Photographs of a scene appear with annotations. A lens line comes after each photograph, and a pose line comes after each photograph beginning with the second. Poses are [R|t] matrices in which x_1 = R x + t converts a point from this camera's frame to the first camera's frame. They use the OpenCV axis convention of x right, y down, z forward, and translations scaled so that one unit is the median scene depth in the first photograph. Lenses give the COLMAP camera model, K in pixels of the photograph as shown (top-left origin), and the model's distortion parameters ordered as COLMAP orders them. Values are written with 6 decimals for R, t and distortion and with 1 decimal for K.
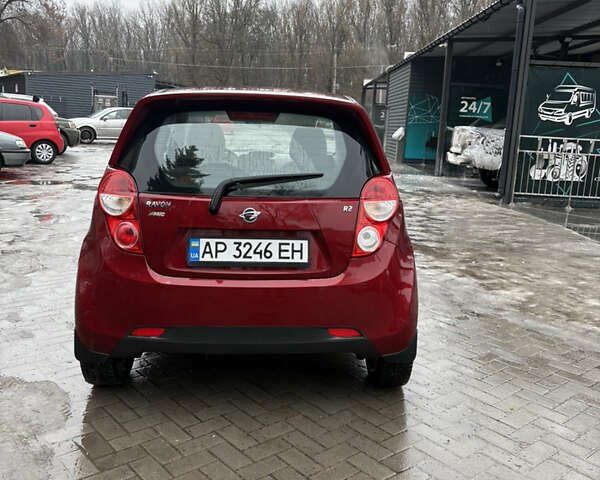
lens RADIAL K [[613.0, 0, 305.2], [0, 613.0, 239.8], [0, 0, 1]] dist [0.048575, -0.009224]
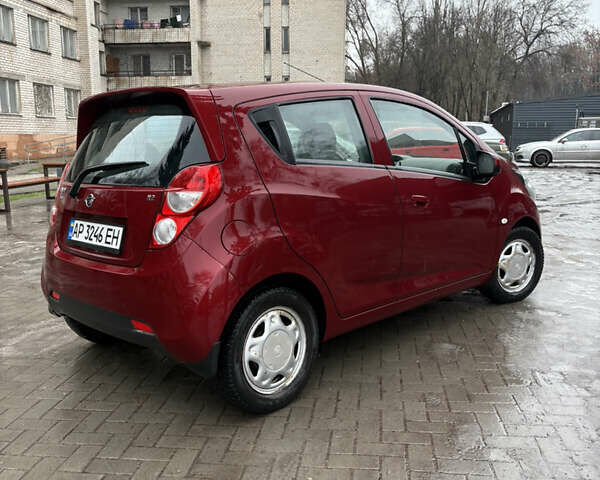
lens RADIAL K [[613.0, 0, 305.2], [0, 613.0, 239.8], [0, 0, 1]] dist [0.048575, -0.009224]
pose [[0.679473, 0.073974, -0.729961, 0.949633], [-0.107509, 0.994204, 0.000680, -0.012127], [0.725781, 0.078015, 0.683488, 0.530379]]
